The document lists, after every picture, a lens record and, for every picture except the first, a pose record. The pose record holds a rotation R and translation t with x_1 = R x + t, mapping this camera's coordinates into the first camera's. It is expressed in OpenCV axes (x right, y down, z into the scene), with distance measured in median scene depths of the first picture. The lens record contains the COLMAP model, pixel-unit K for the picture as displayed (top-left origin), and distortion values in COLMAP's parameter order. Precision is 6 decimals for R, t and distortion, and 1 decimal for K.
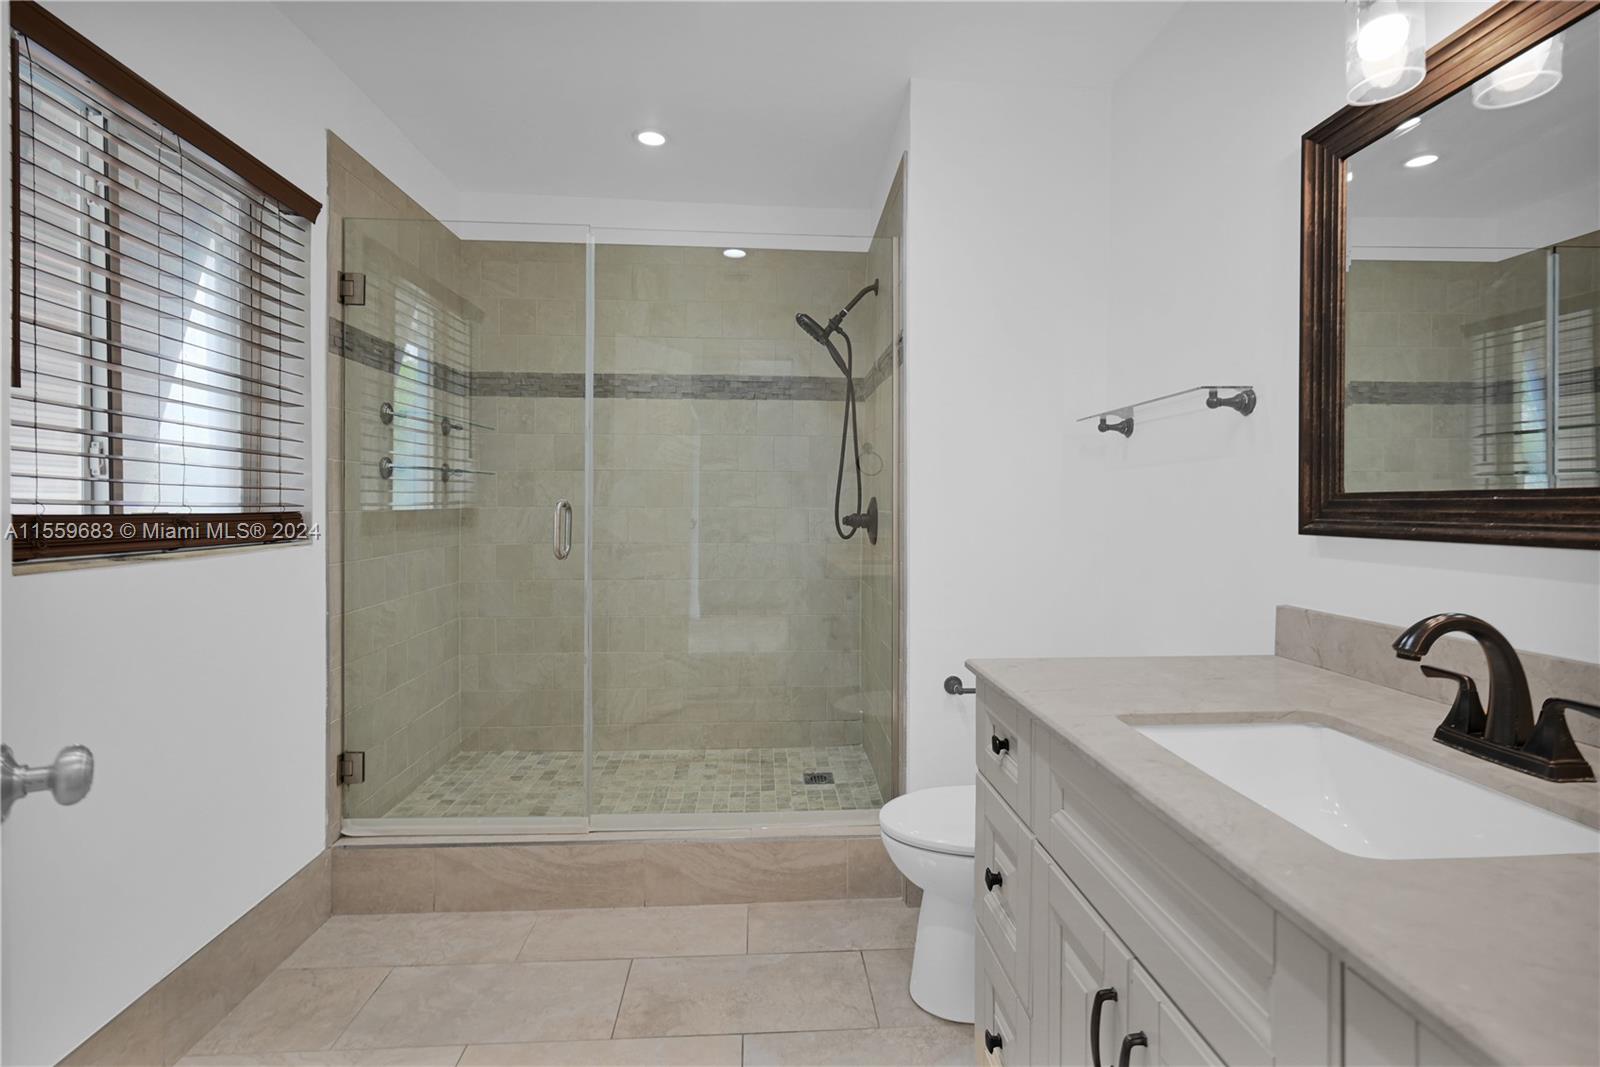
lens RADIAL K [[743.1, 0, 799.6], [0, 743.1, 505.8], [0, 0, 1]] dist [0.002073, 0.000323]
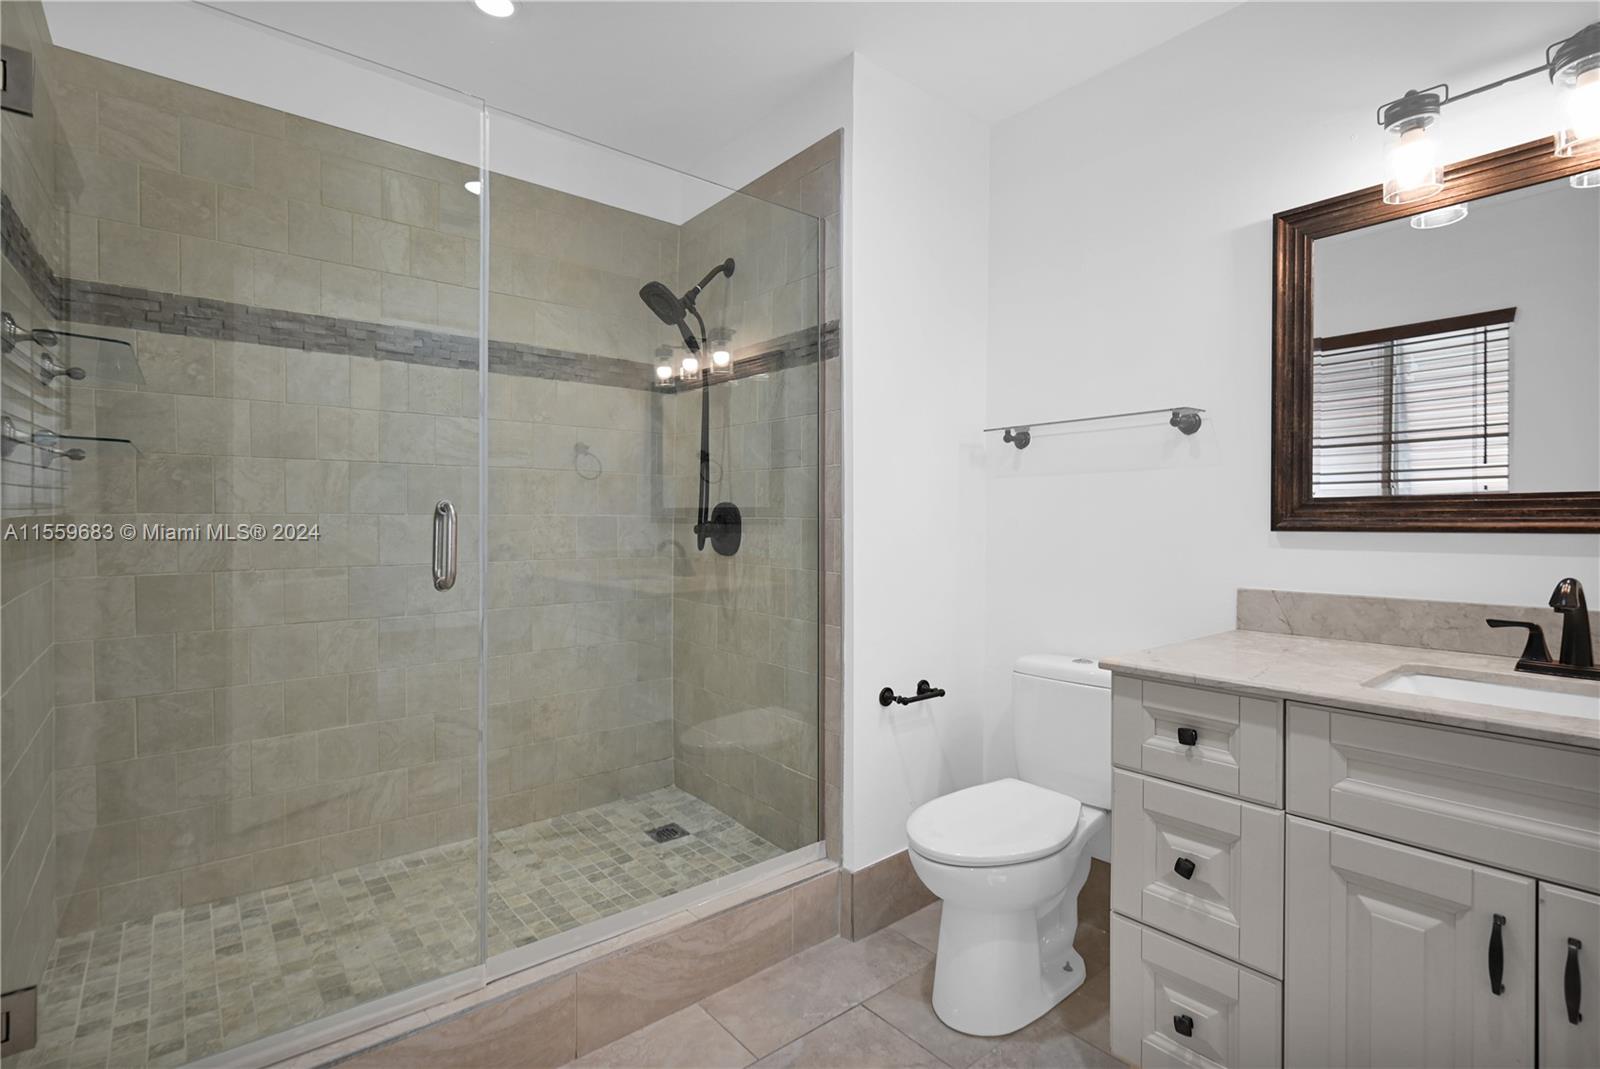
lens RADIAL K [[755.6, 0, 802.3], [0, 755.6, 521.0], [0, 0, 1]] dist [-0.001815, -0.000022]
pose [[0.813381, -0.003185, 0.581722, -0.360043], [0.002509, 0.999995, 0.001966, 0.008798], [-0.581725, -0.000140, 0.813385, 0.212720]]
